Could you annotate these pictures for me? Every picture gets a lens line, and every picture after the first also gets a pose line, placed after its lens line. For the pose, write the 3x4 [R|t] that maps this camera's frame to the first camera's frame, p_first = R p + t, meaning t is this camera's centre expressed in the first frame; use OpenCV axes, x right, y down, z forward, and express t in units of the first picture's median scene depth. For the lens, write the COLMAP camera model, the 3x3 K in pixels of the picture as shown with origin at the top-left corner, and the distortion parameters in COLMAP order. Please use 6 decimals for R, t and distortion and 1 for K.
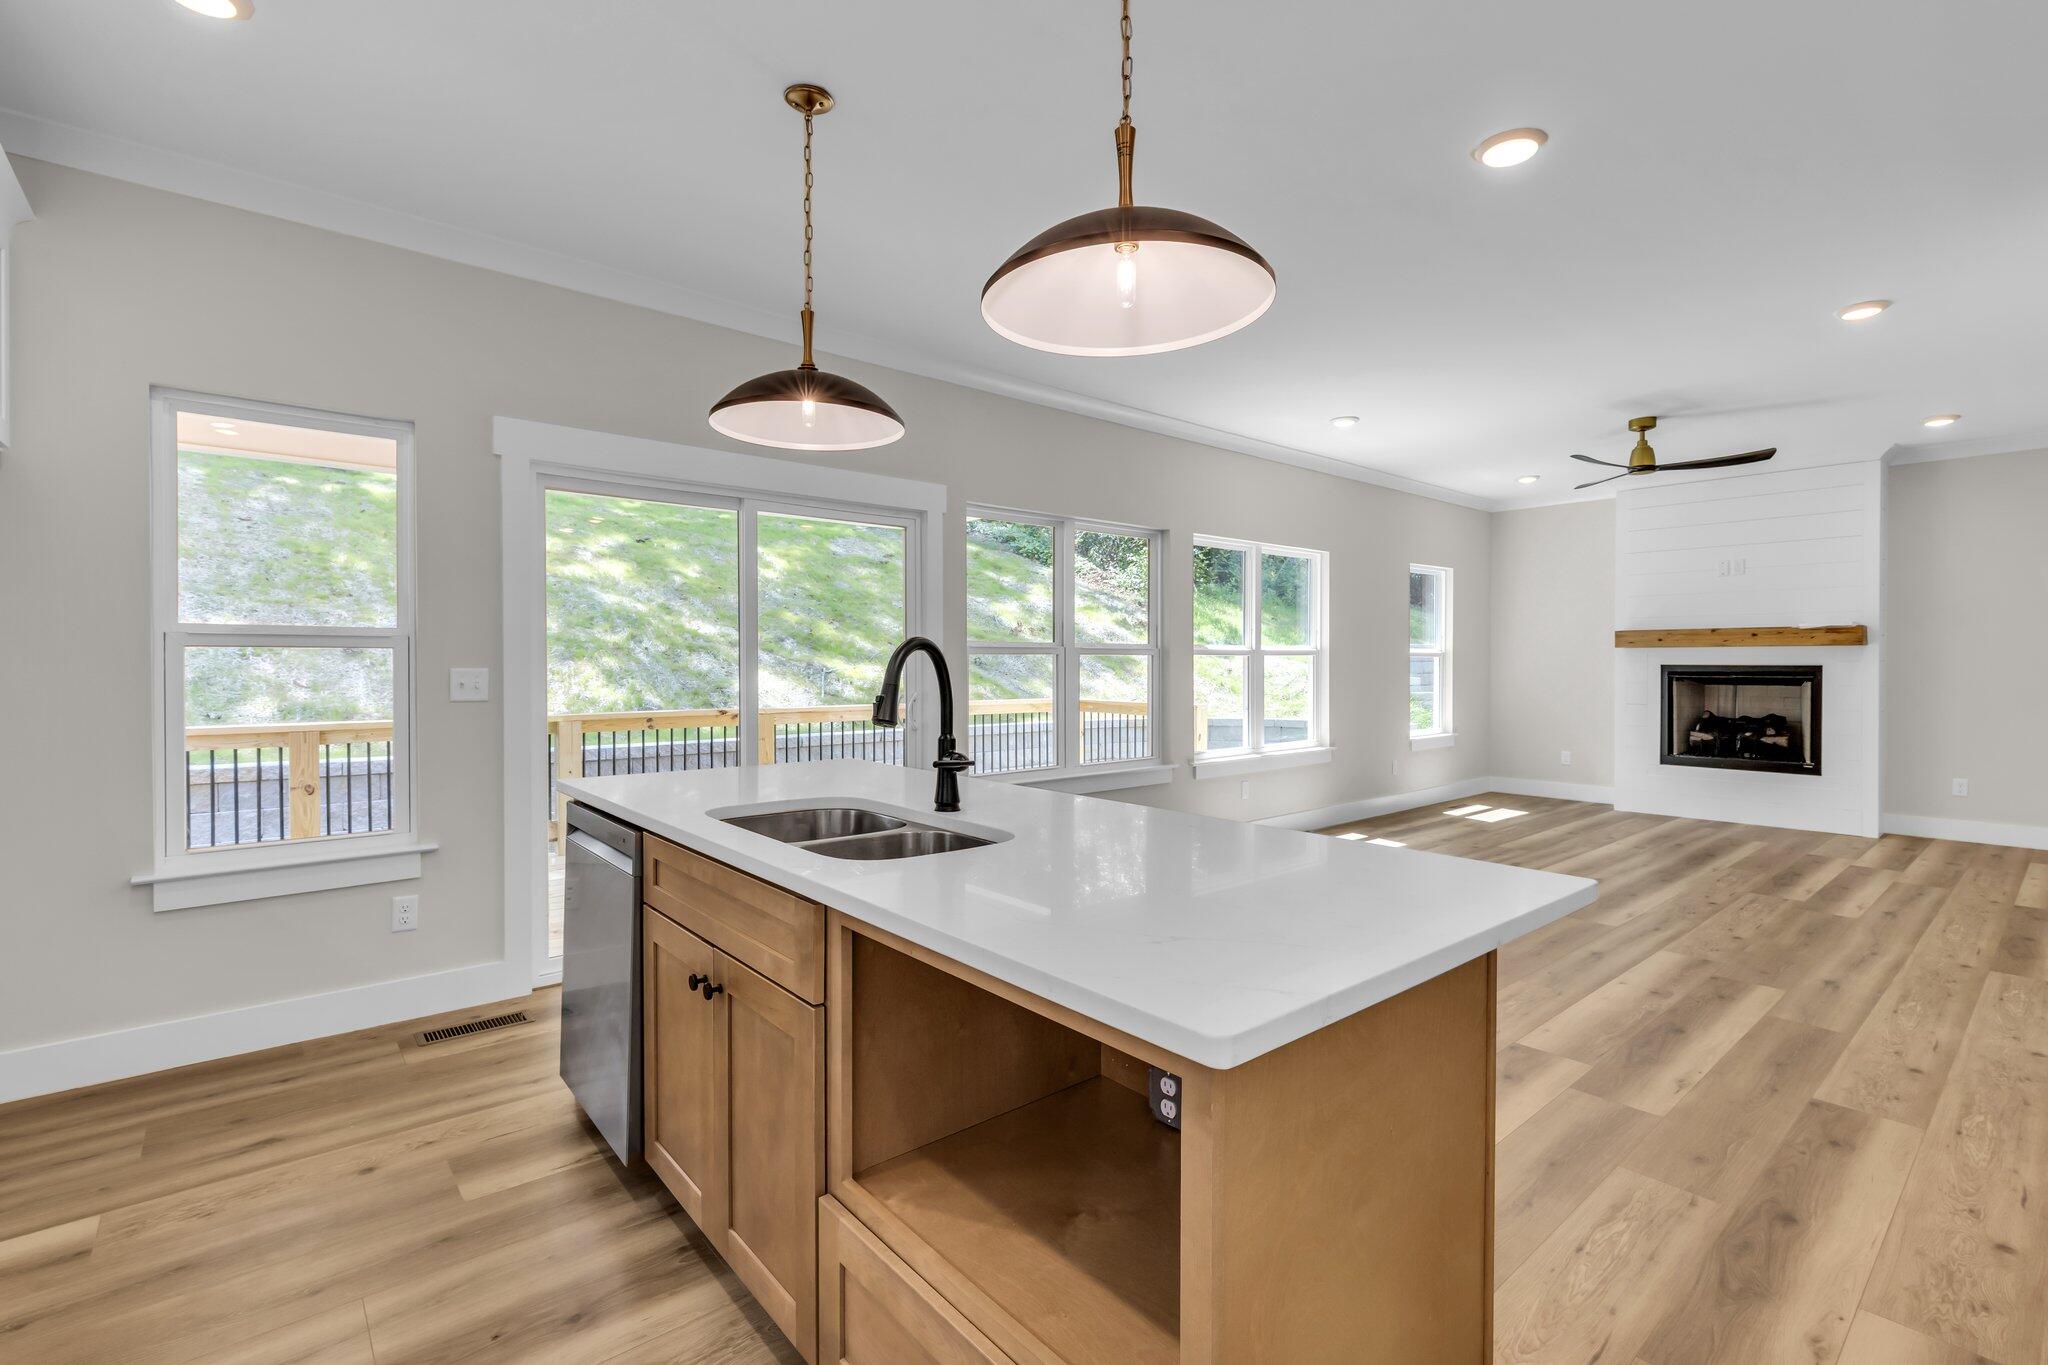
lens RADIAL K [[916.3, 0, 1030.3], [0, 916.3, 675.8], [0, 0, 1]] dist [0.000068, -0.001991]
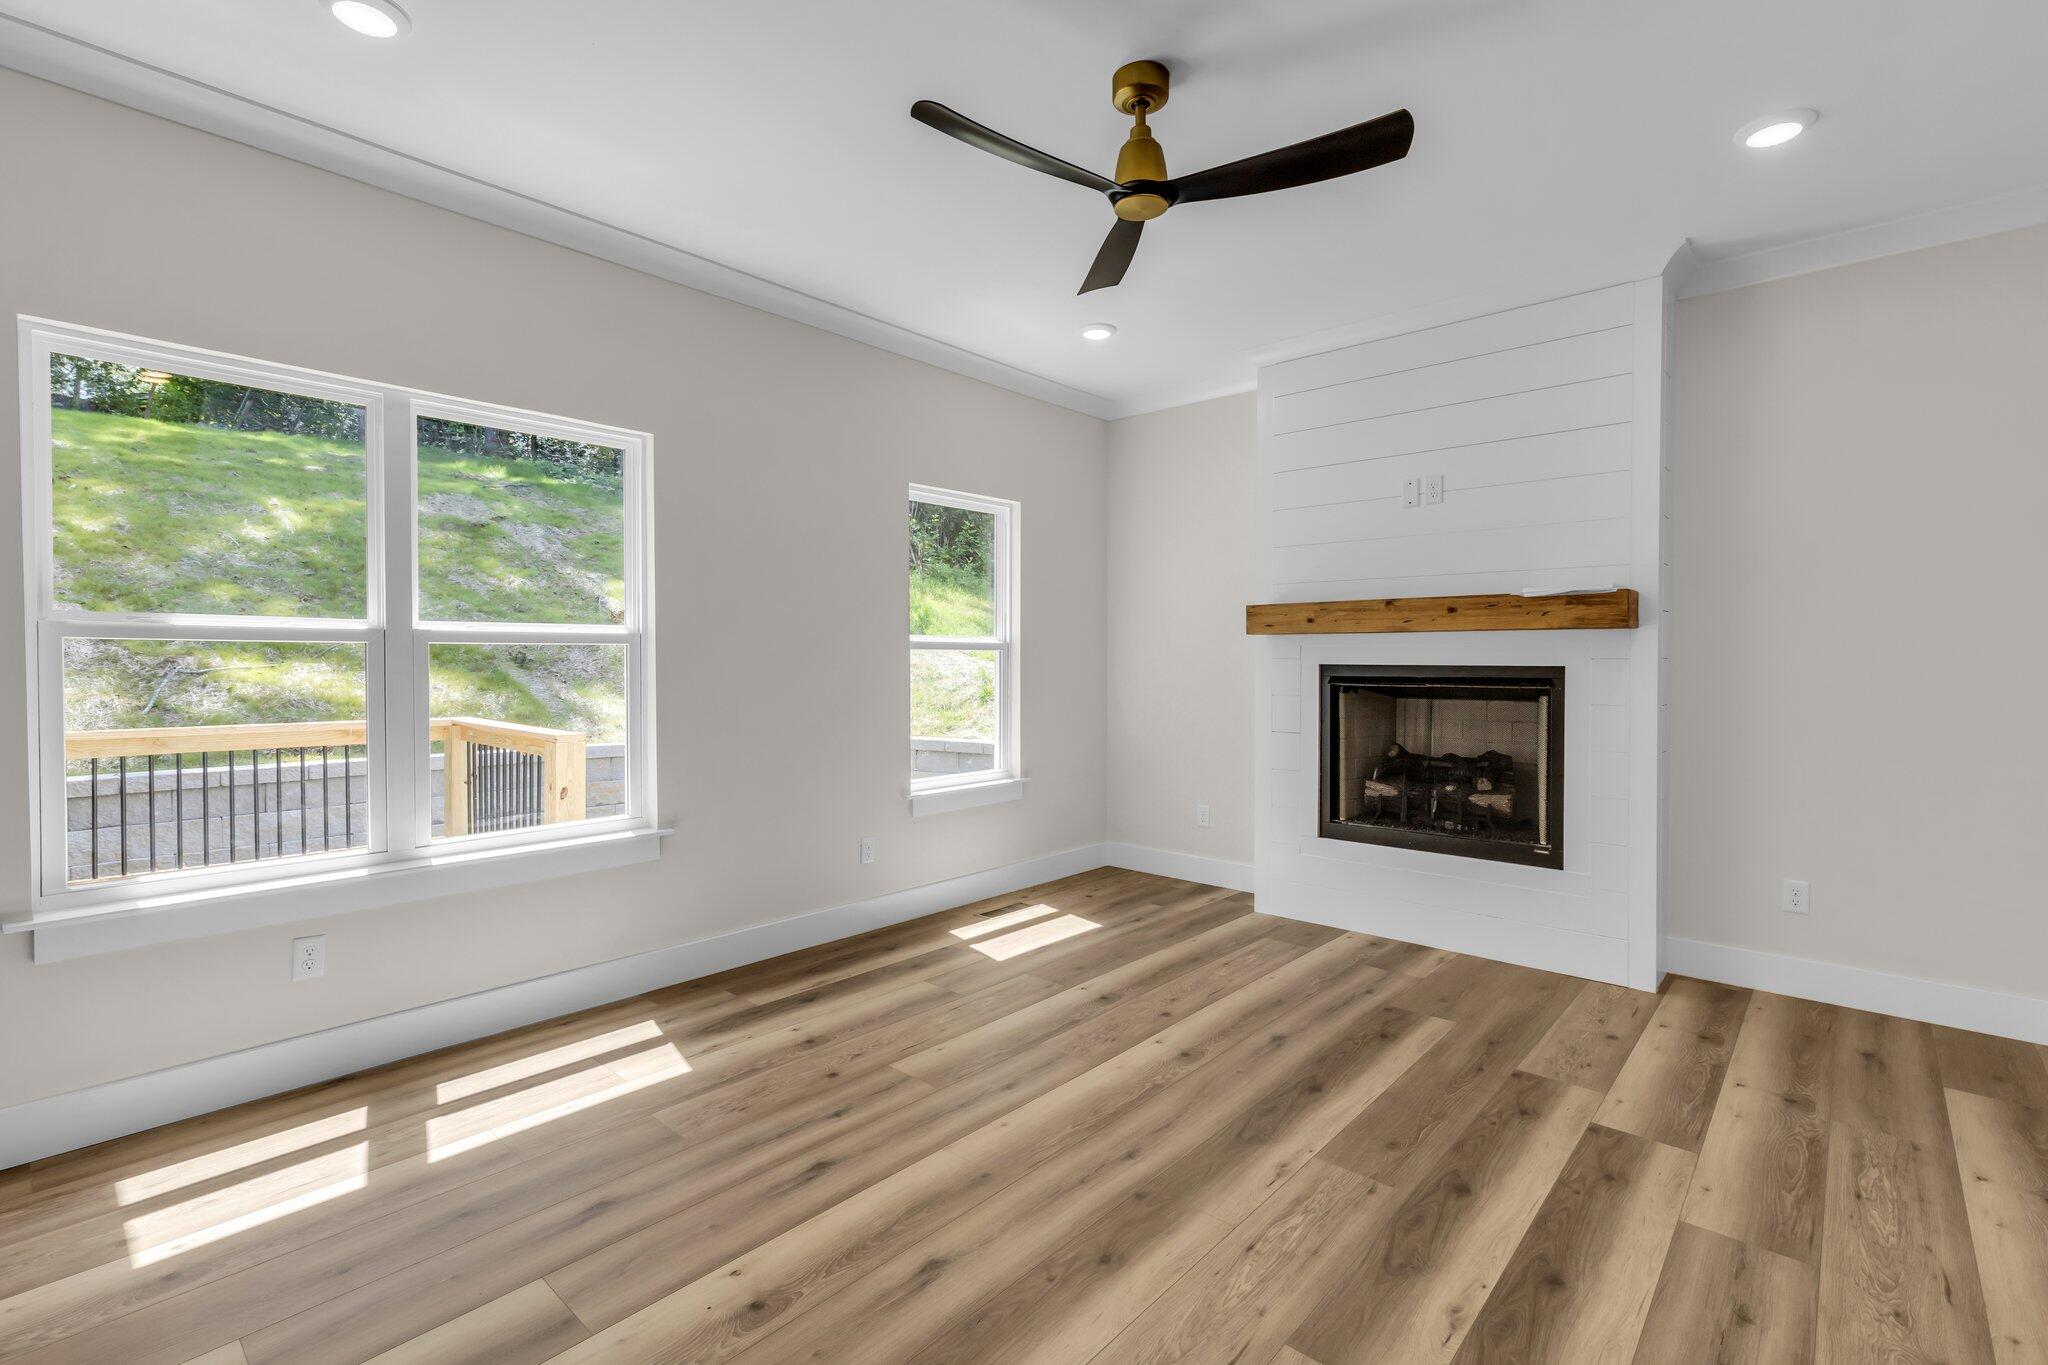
lens RADIAL K [[916.3, 0, 1023.7], [0, 916.3, 678.3], [0, 0, 1]] dist [0.000068, -0.001991]
pose [[0.991640, 0.000776, 0.129033, 0.452840], [-0.000931, 0.999999, 0.001137, -0.004184], [-0.129032, -0.001248, 0.991640, 0.477374]]
